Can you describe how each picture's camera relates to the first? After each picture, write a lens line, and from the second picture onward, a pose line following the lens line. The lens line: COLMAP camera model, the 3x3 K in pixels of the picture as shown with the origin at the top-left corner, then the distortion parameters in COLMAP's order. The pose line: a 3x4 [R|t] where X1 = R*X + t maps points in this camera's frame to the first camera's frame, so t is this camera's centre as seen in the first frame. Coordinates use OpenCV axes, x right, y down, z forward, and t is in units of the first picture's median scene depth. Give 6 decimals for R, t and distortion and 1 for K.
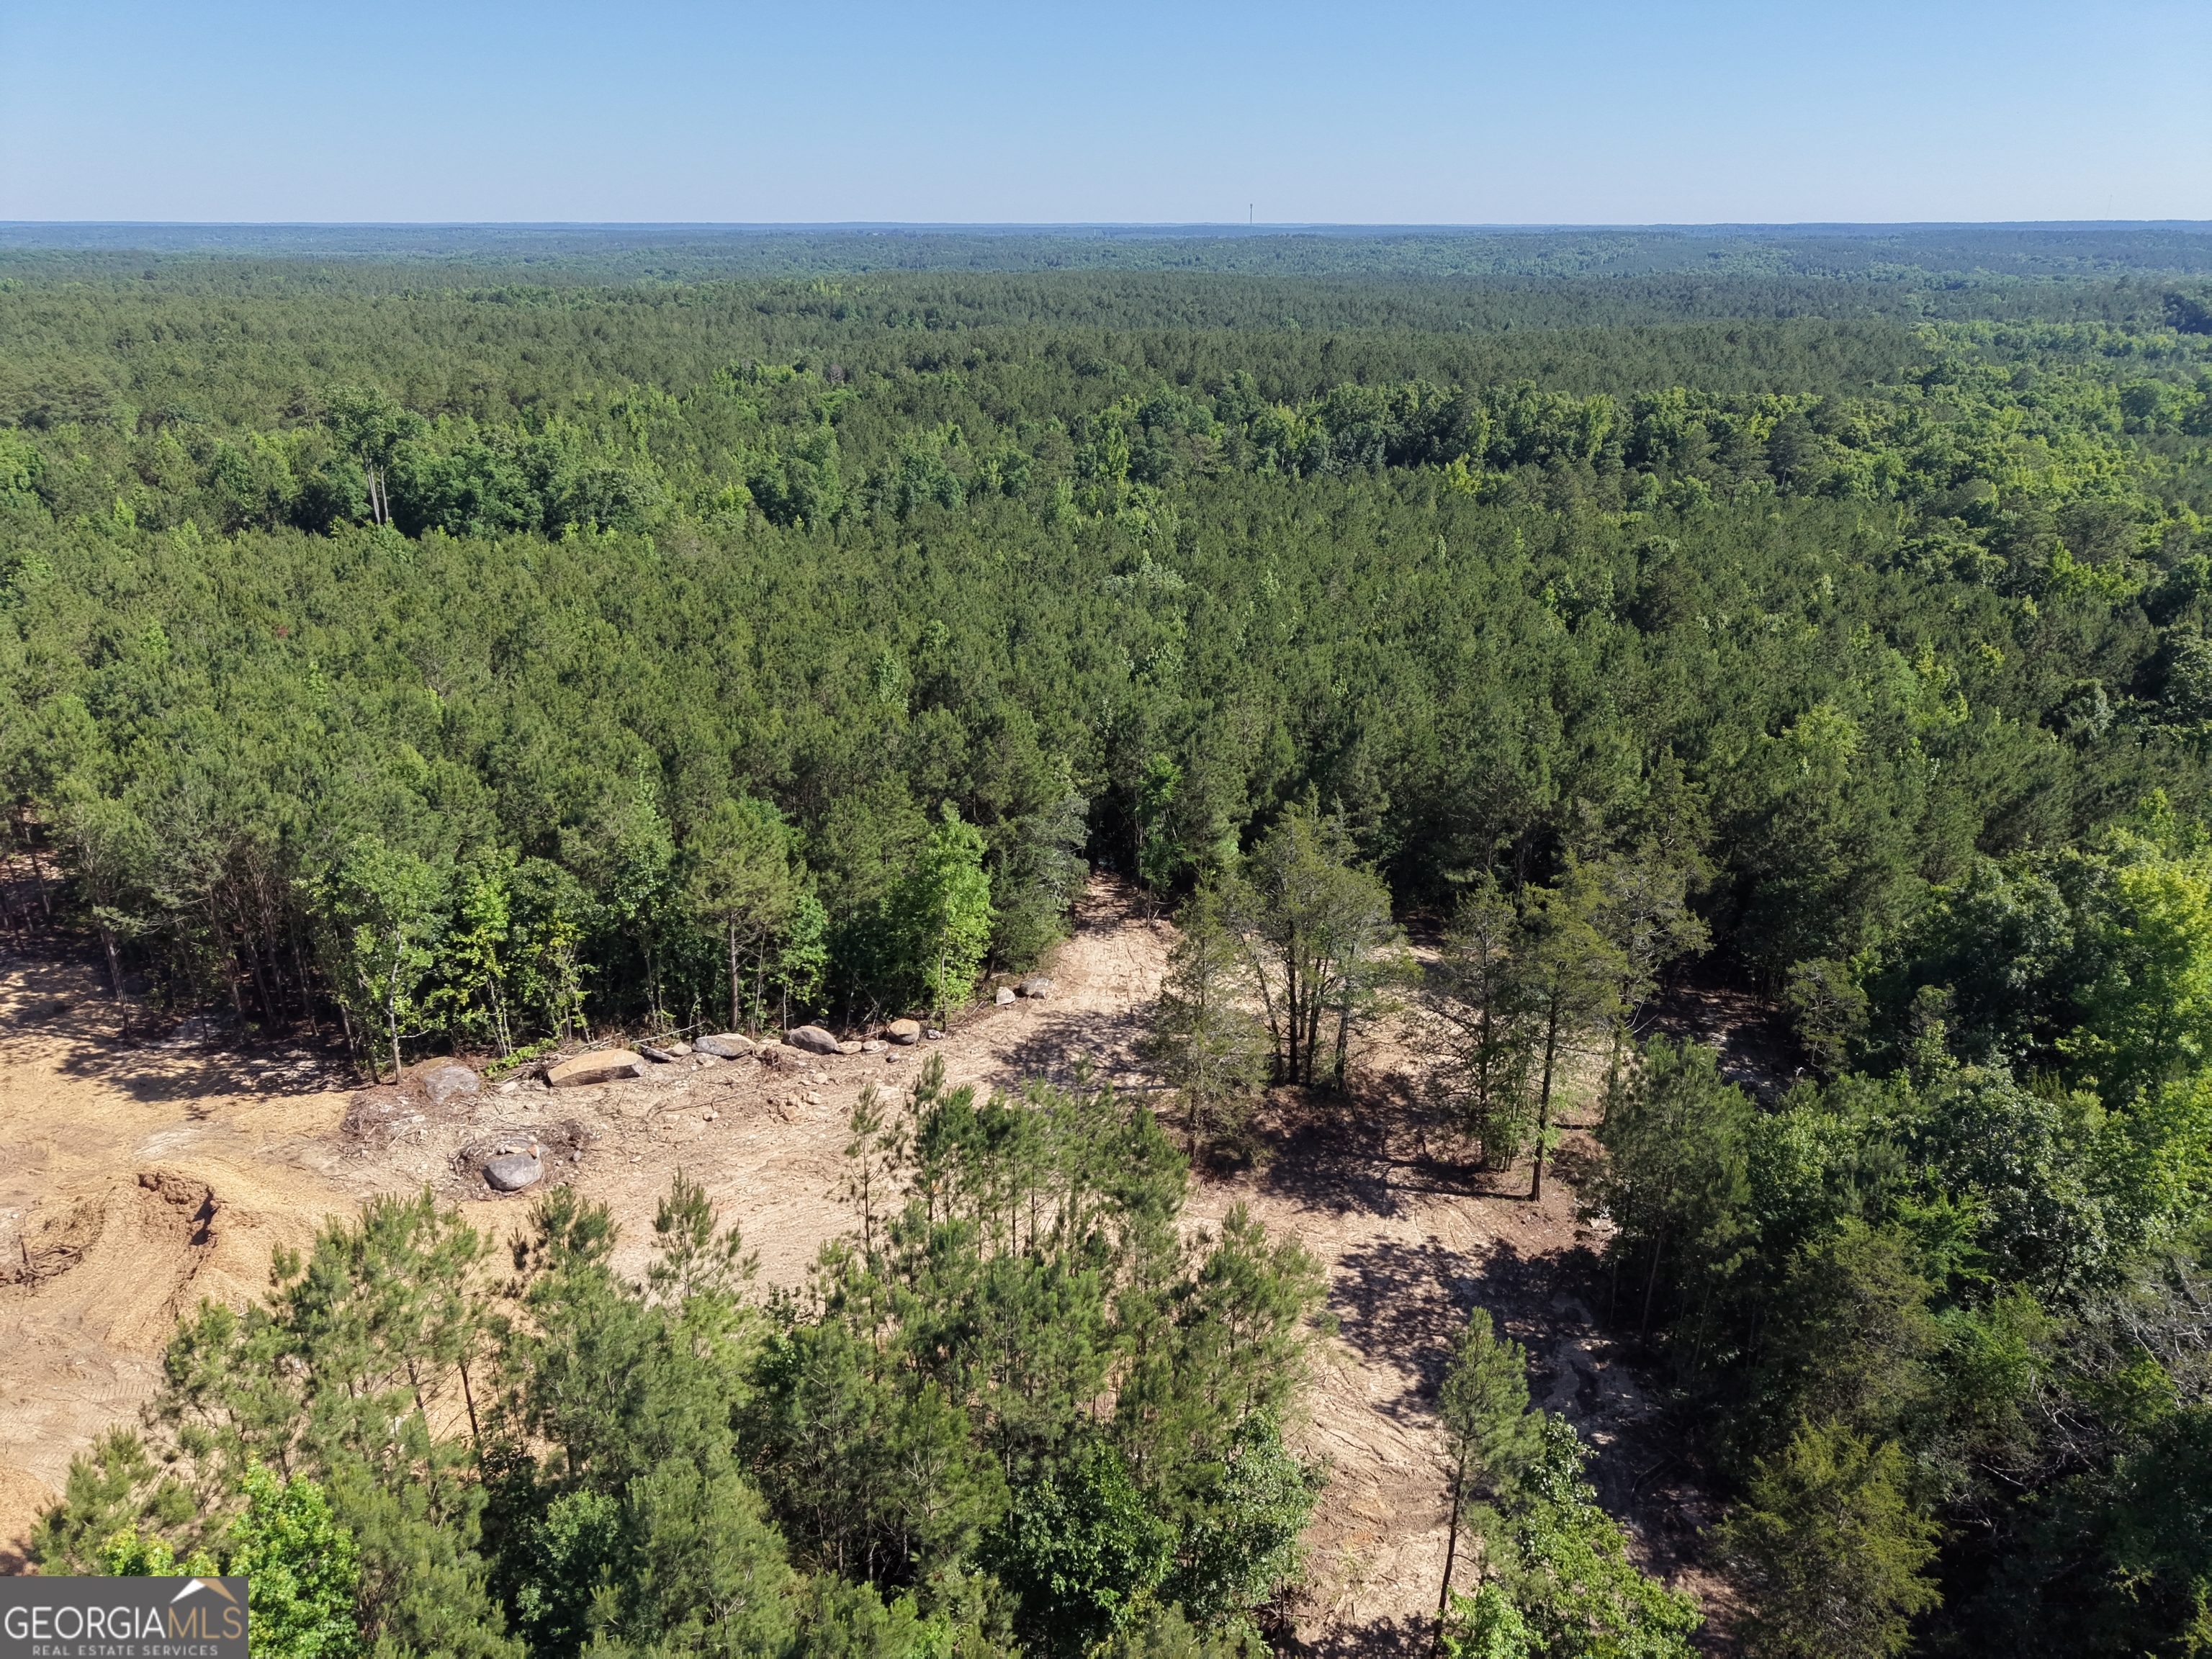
lens RADIAL K [[1502.7, 0, 1136.5], [0, 1502.7, 822.6], [0, 0, 1]] dist [0.012047, -0.008822]
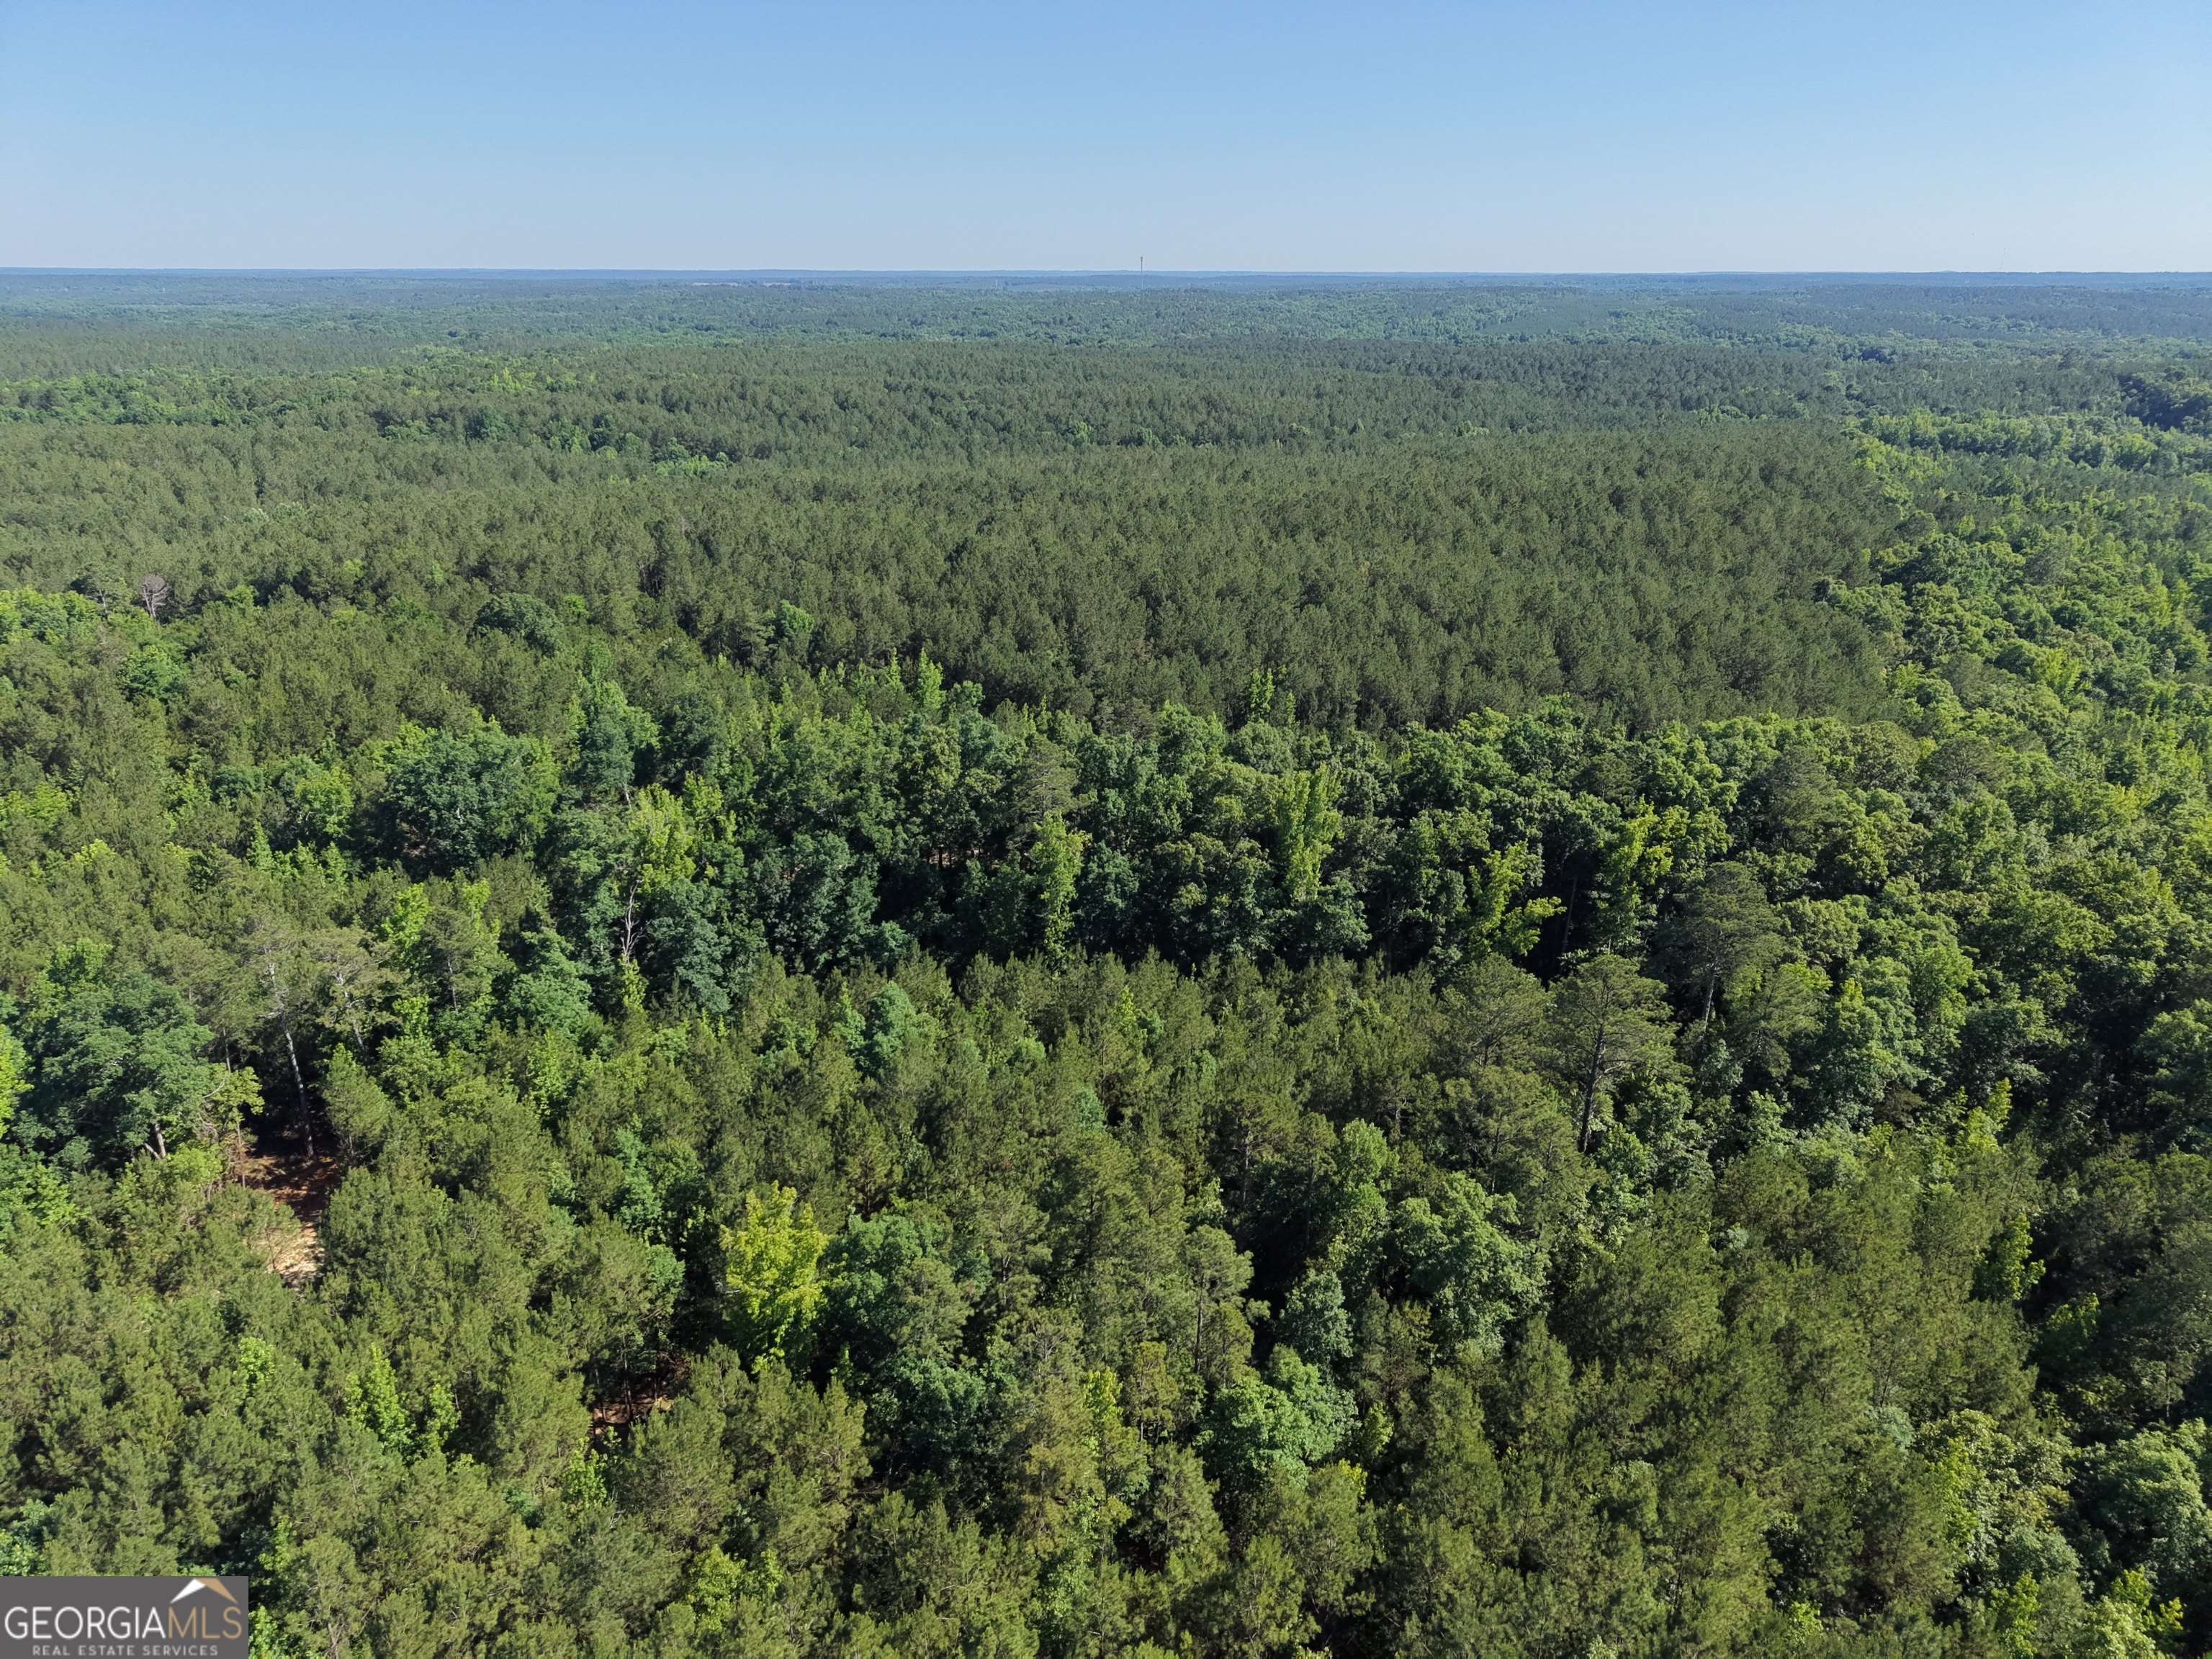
lens RADIAL K [[1504.6, 0, 1106.0], [0, 1504.6, 829.5], [0, 0, 1]] dist [0.000255, -0.005789]
pose [[0.999479, -0.011988, 0.029969, 0.224193], [0.012695, 0.999642, -0.023535, -0.252004], [-0.029676, 0.023903, 0.999274, 0.523065]]
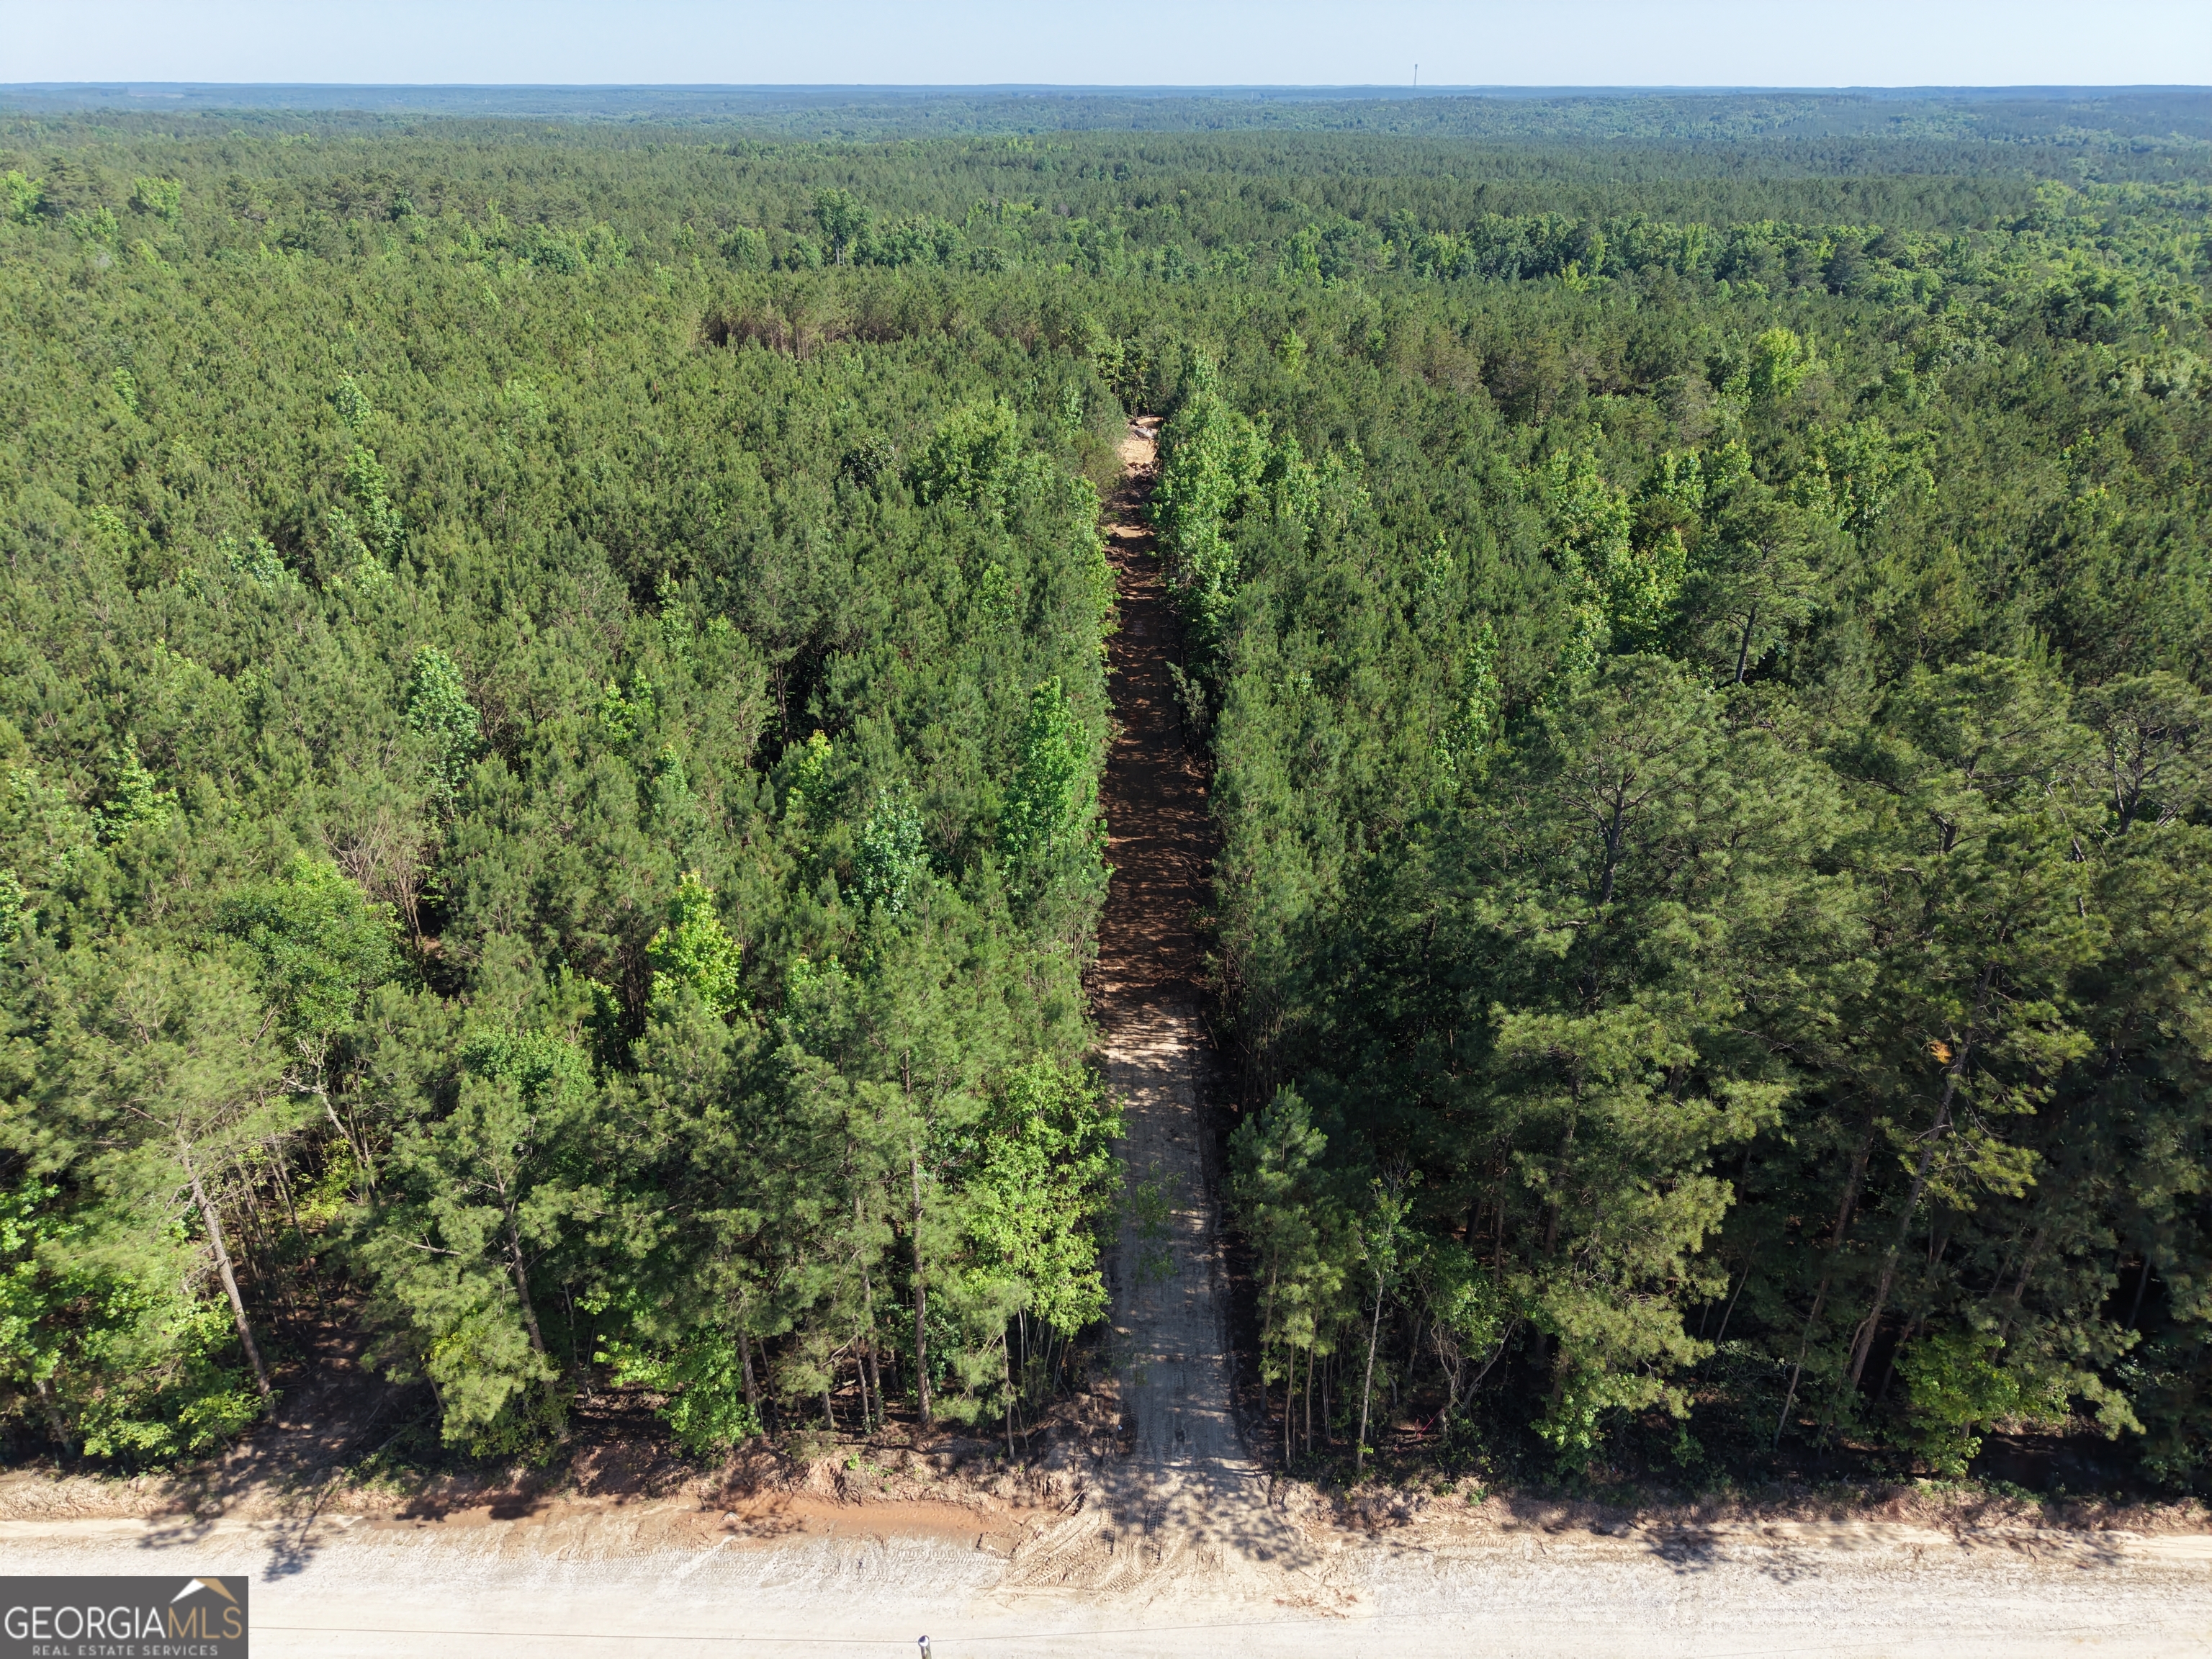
lens RADIAL K [[1502.7, 0, 1136.5], [0, 1502.7, 822.6], [0, 0, 1]] dist [0.012047, -0.008822]
pose [[0.995644, 0.041784, -0.083351, -0.029383], [-0.035291, 0.996336, 0.077908, 0.126905], [0.086300, -0.074627, 0.993470, -0.311351]]
